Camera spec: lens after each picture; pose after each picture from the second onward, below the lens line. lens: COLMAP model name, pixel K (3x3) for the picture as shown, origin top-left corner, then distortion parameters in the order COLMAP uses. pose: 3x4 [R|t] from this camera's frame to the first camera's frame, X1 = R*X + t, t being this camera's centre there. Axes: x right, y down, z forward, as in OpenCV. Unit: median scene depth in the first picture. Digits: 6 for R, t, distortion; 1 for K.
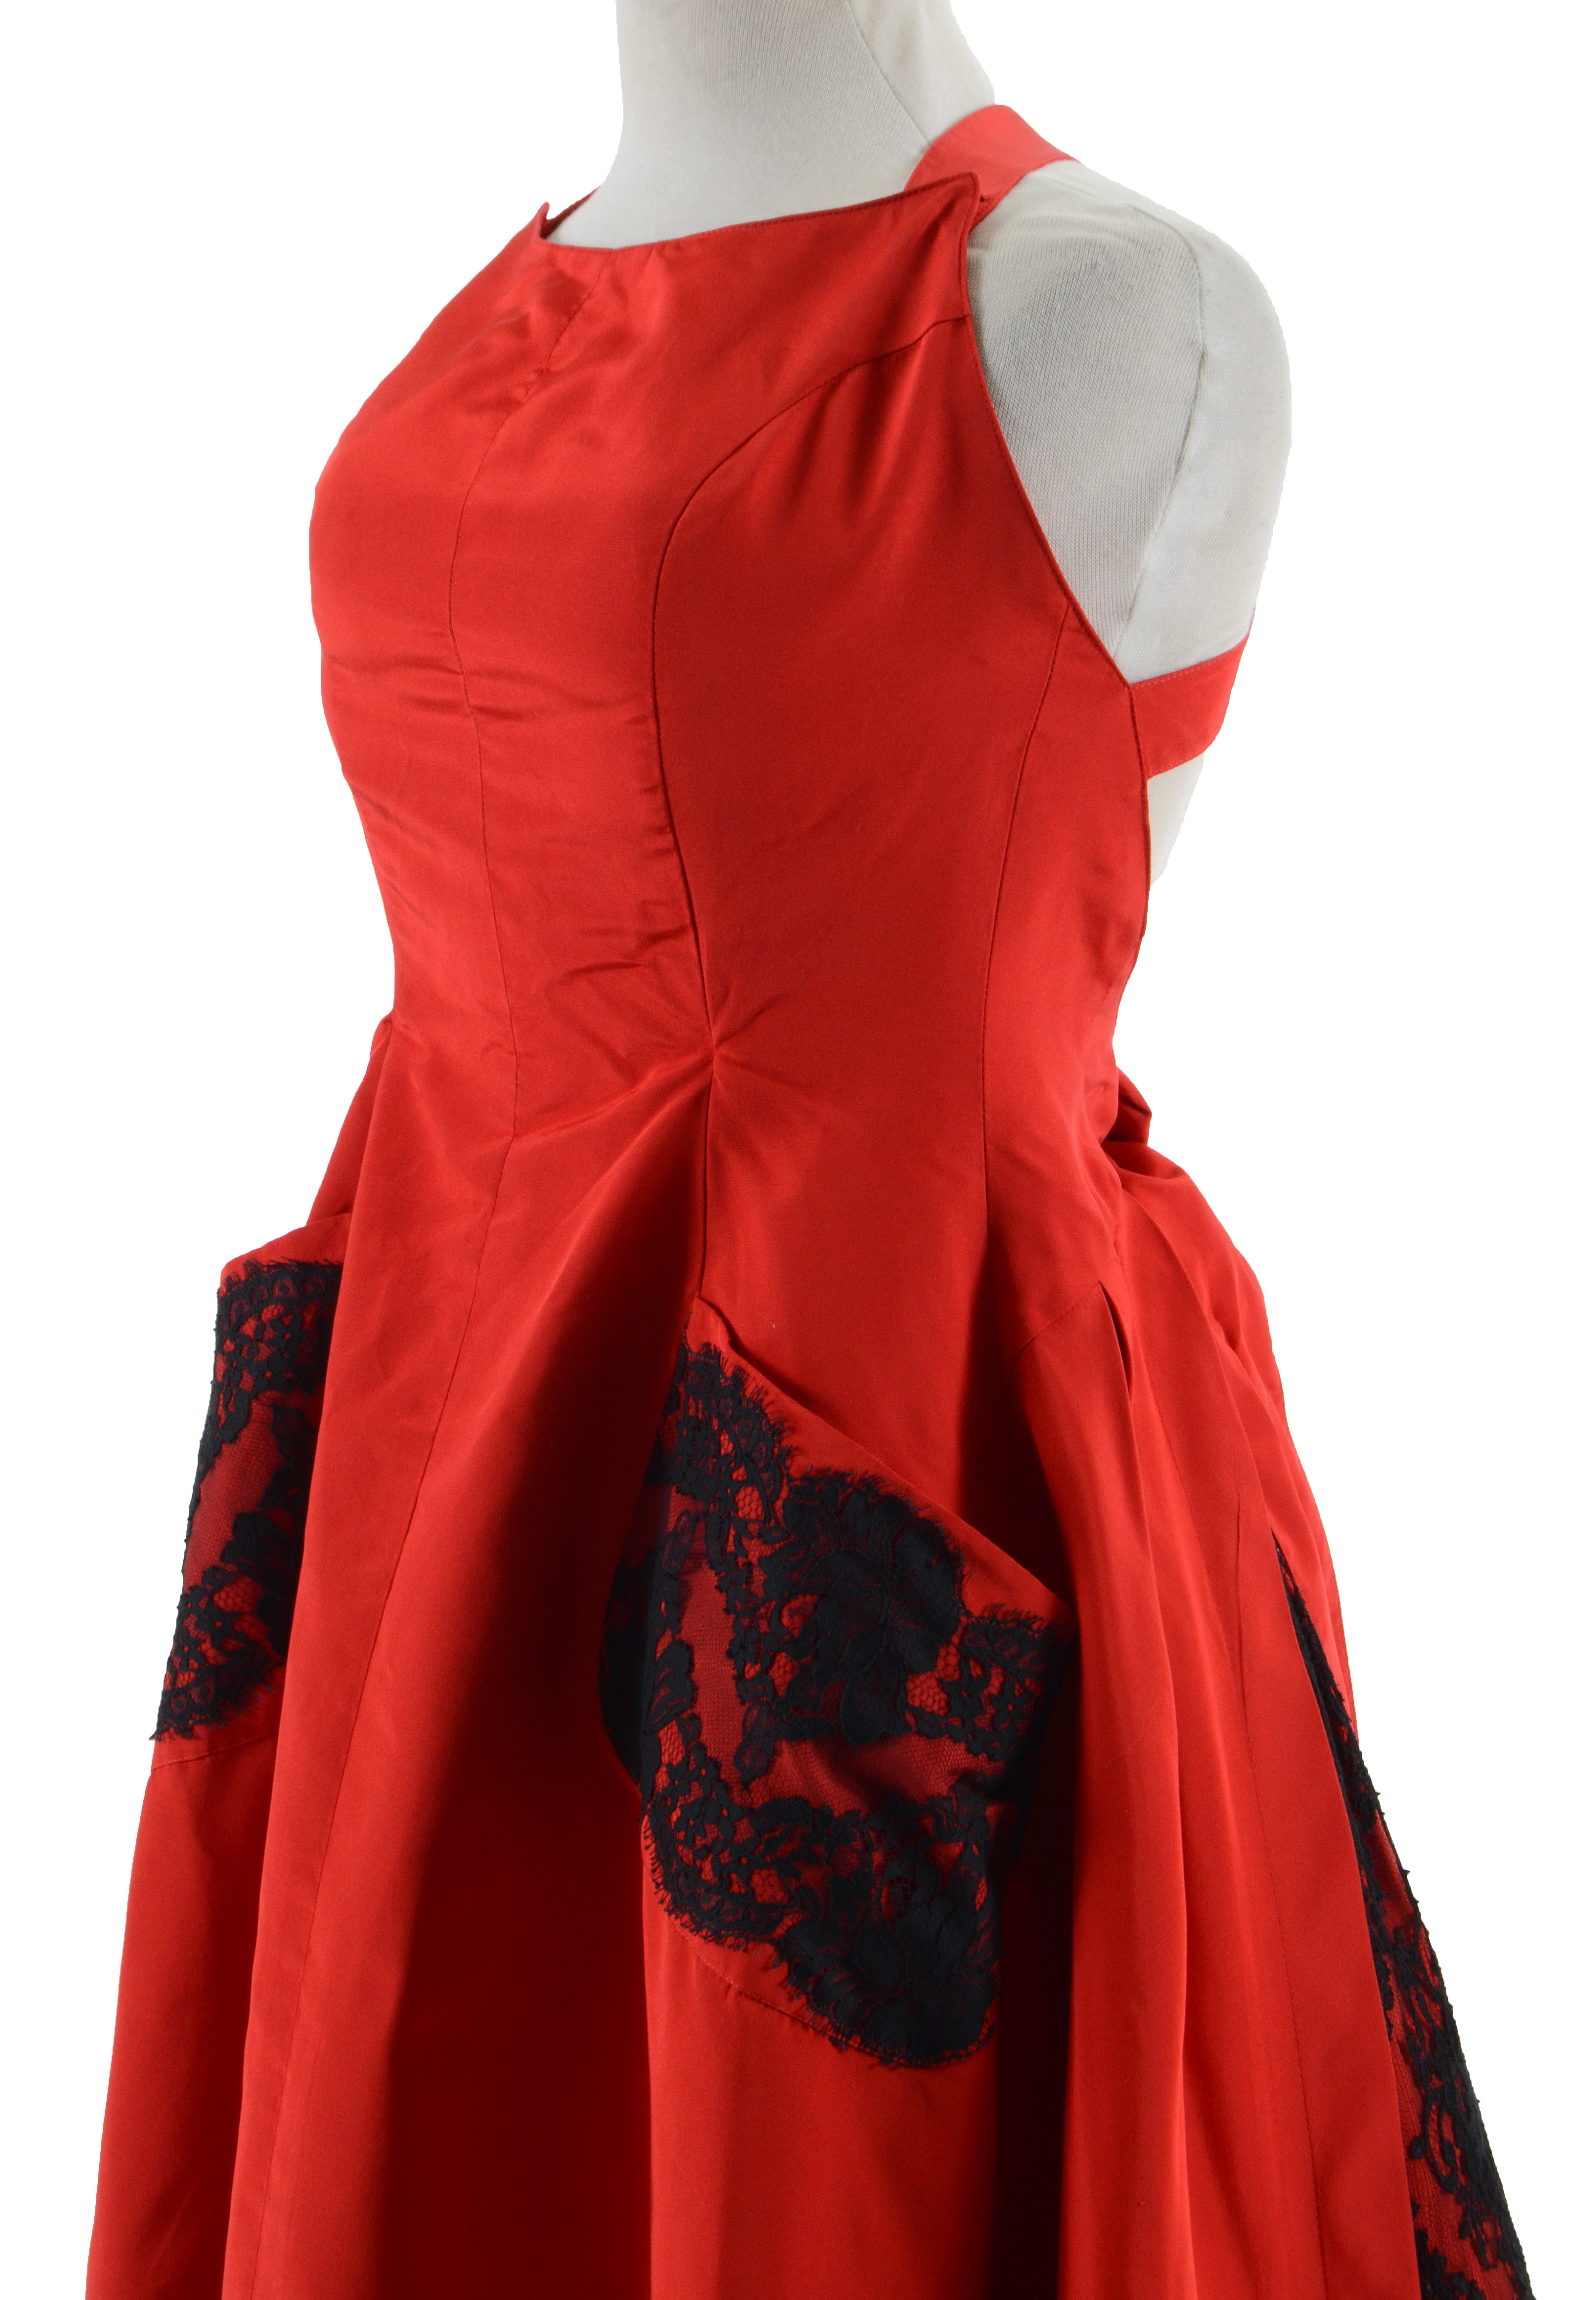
lens RADIAL K [[5501.7, 0, 811.3], [0, 5501.7, 1128.7], [0, 0, 1]] dist [-0.027566, 0.000000]
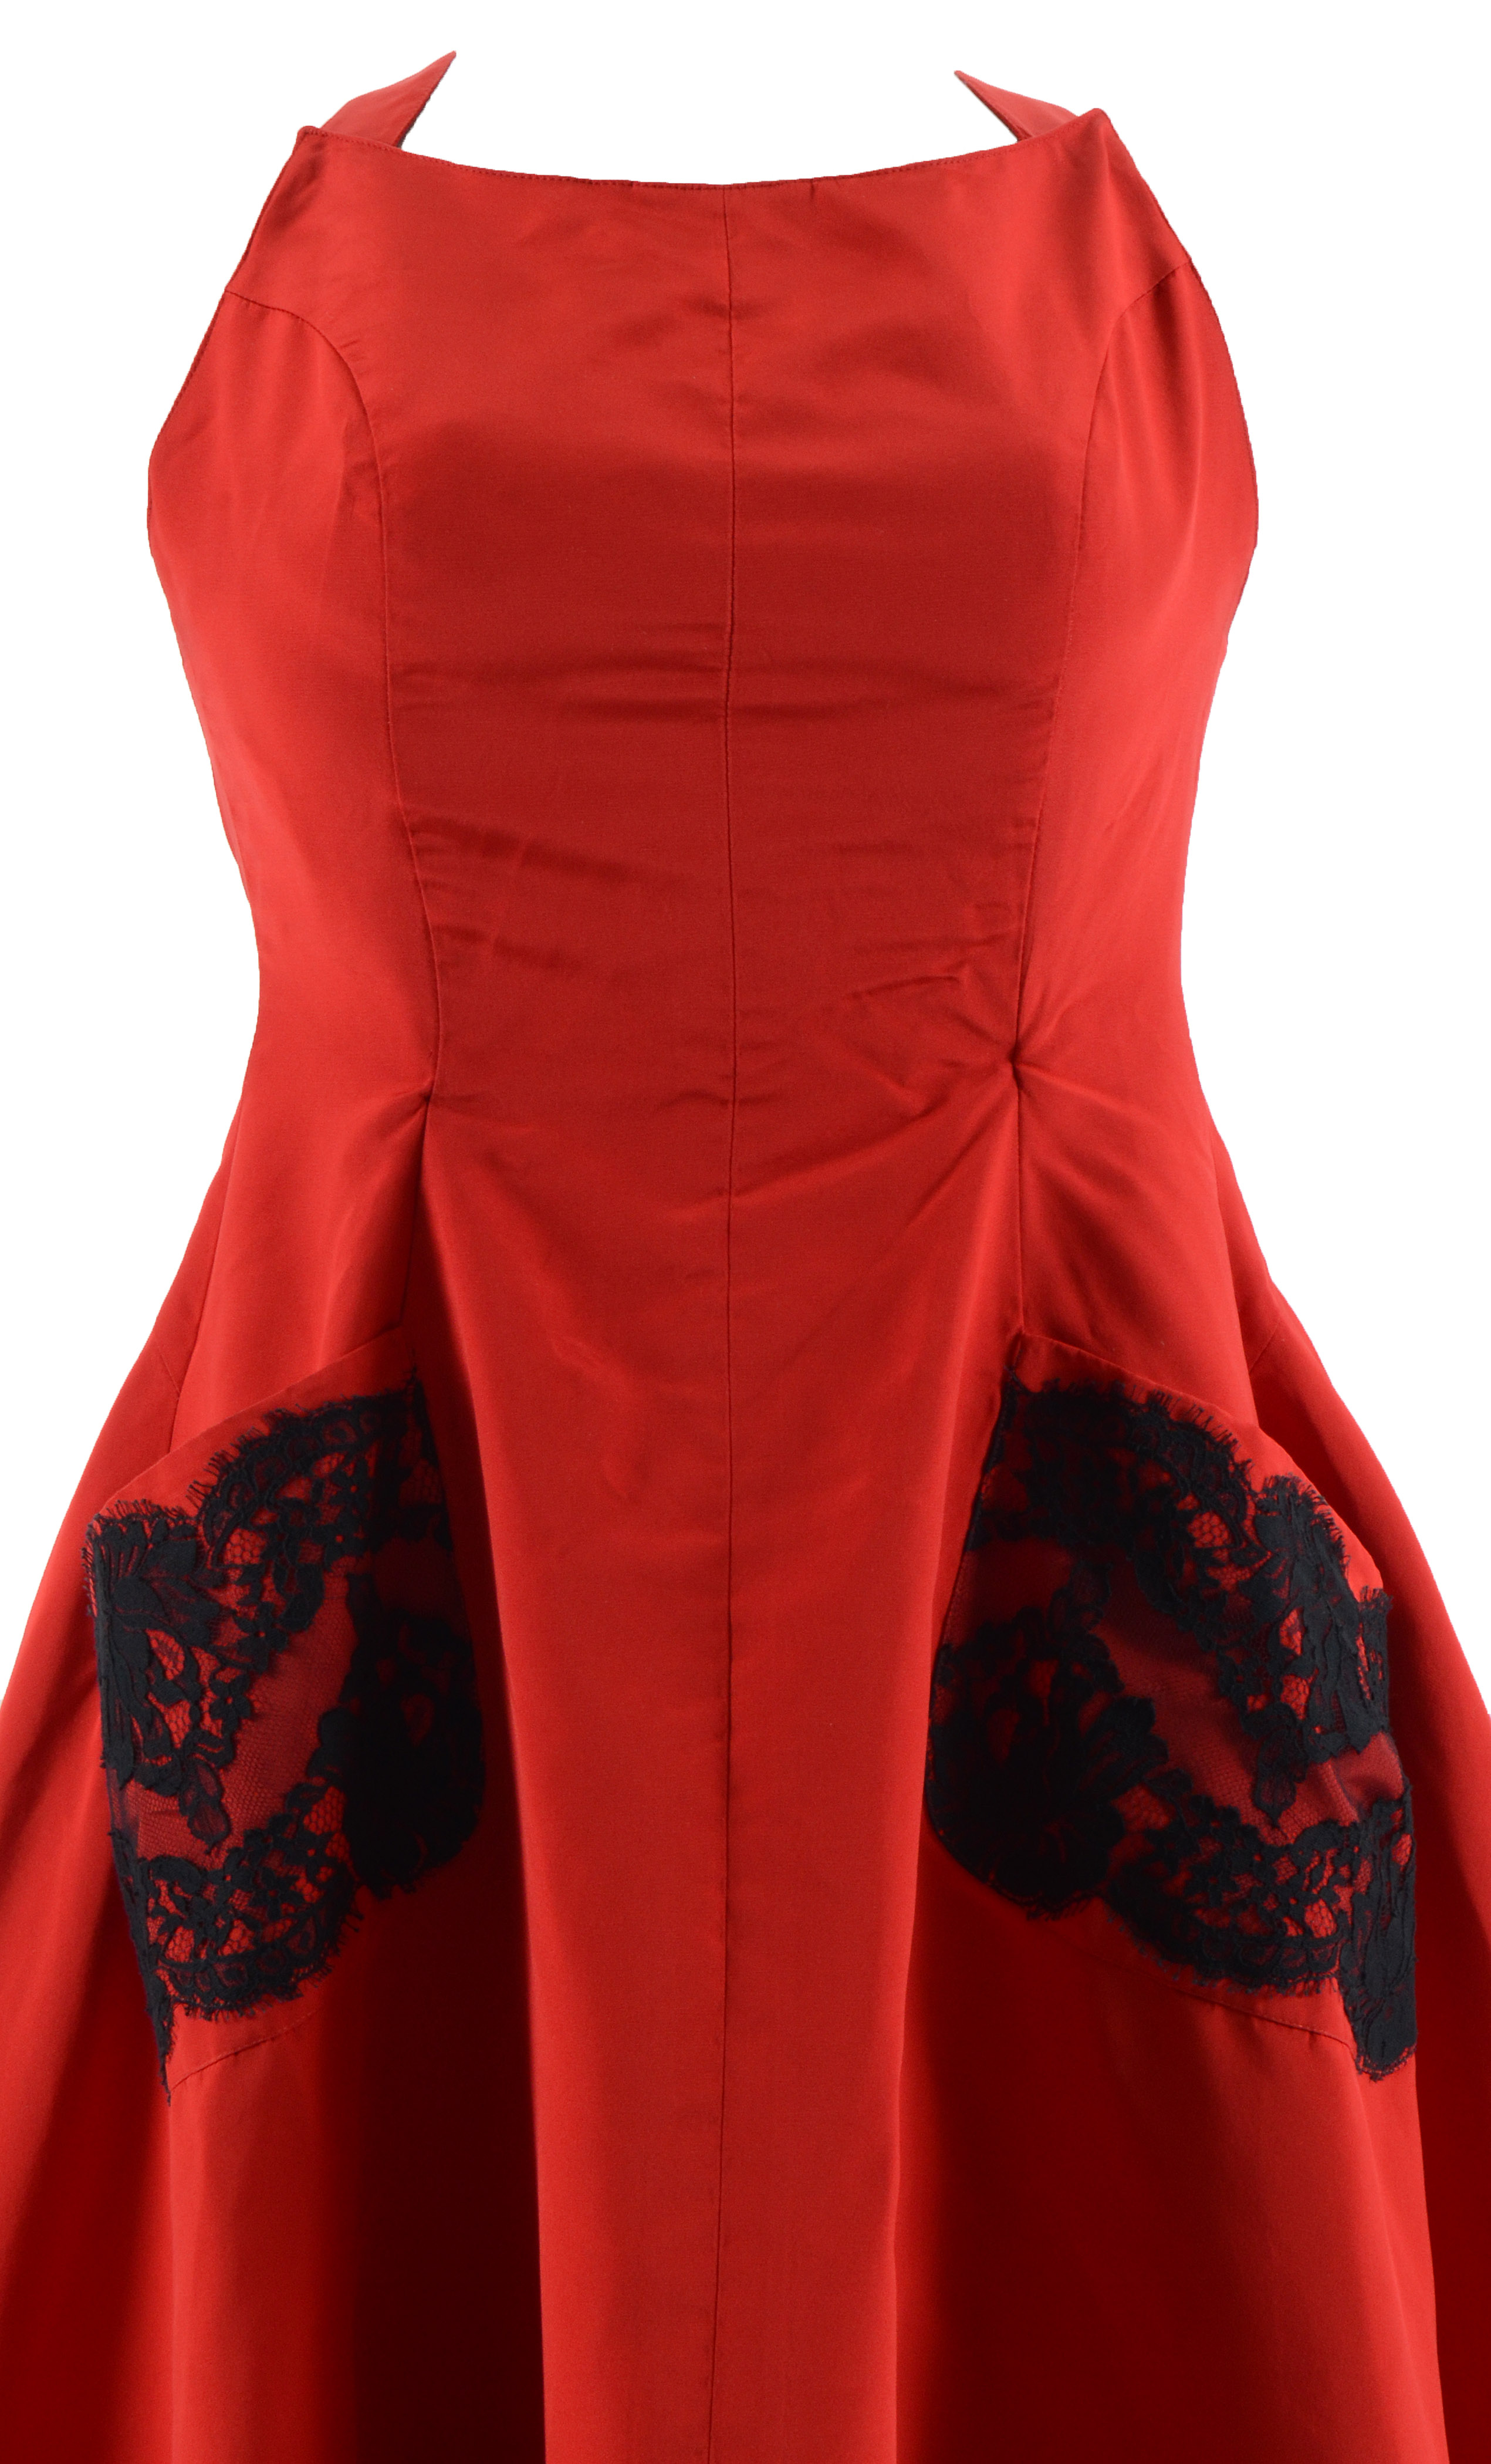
lens RADIAL K [[5913.3, 0, 896.1], [0, 5913.3, 1152.6], [0, 0, 1]] dist [-0.013280, 0.000000]
pose [[0.559787, -0.114823, 0.820642, -0.837824], [0.120615, 0.991096, 0.056398, -0.057339], [-0.819811, 0.067411, 0.568652, 0.455528]]
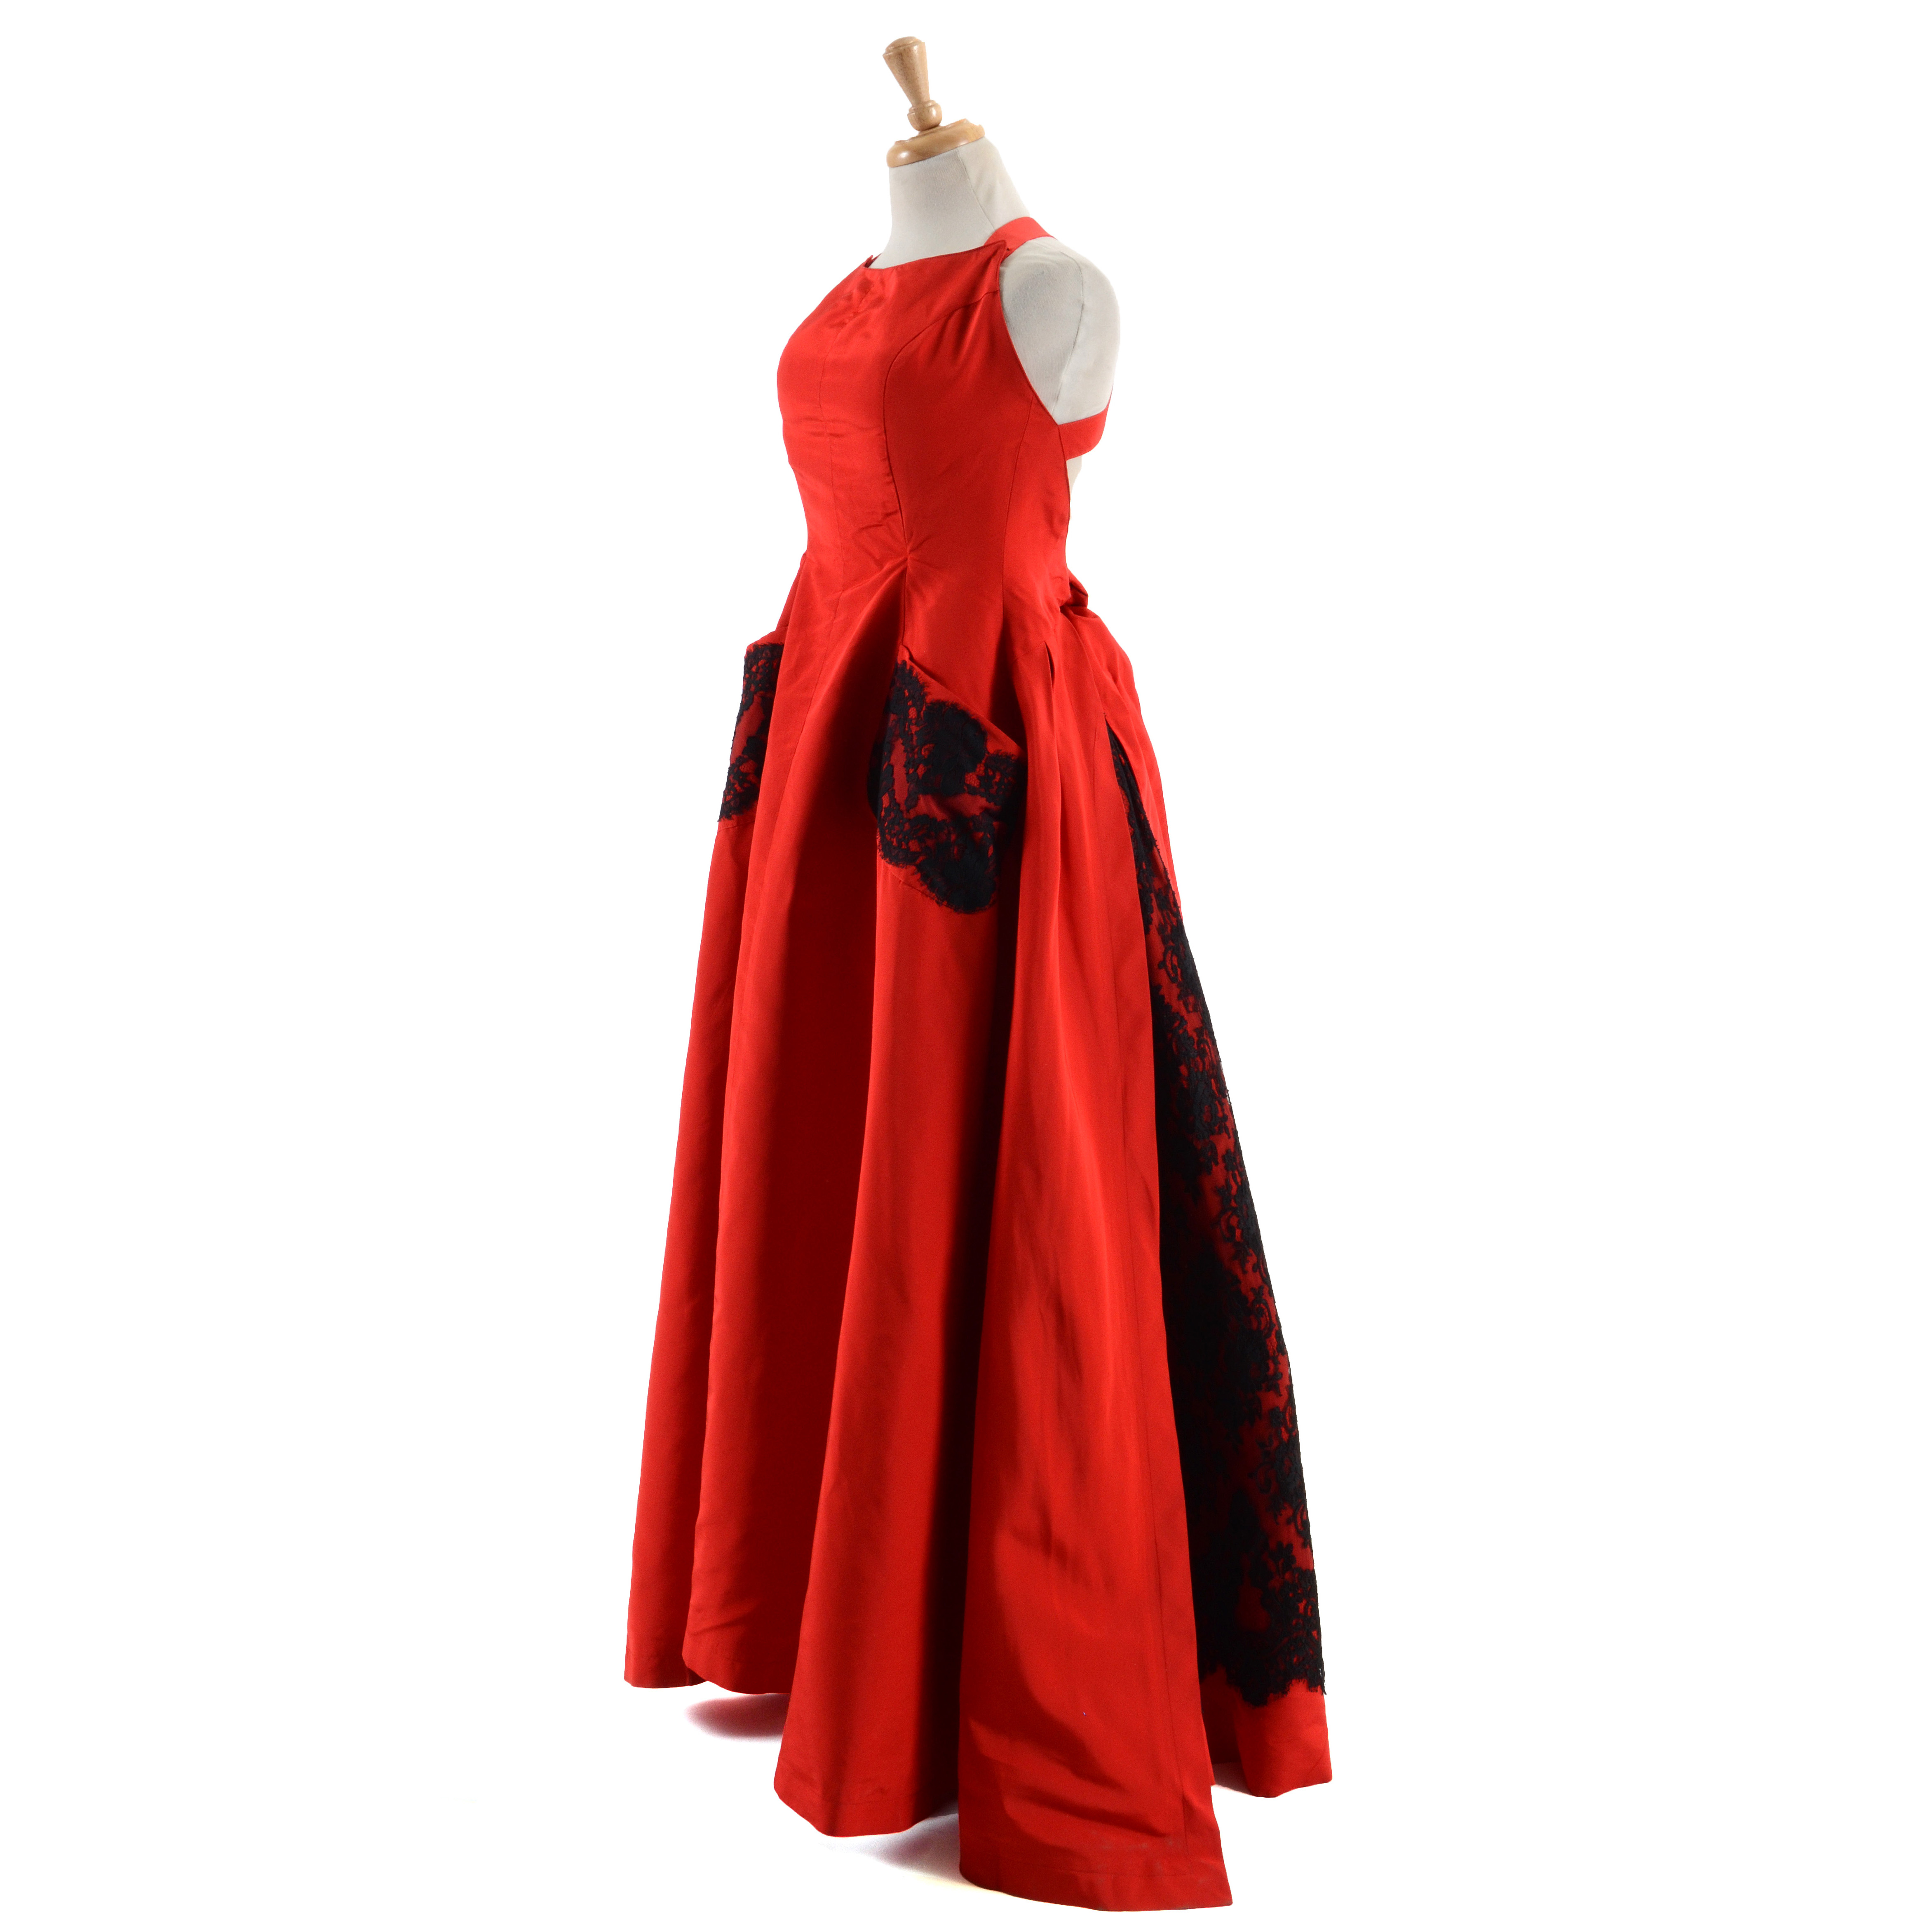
lens RADIAL K [[3148.9, 0, 962.4], [0, 3148.9, 970.2], [0, 0, 1]] dist [-0.049873, 0.000000]
pose [[0.994392, 0.024364, -0.102916, 0.179093], [-0.020319, 0.998987, 0.040163, 0.131260], [0.103790, -0.037847, 0.993879, -0.593581]]
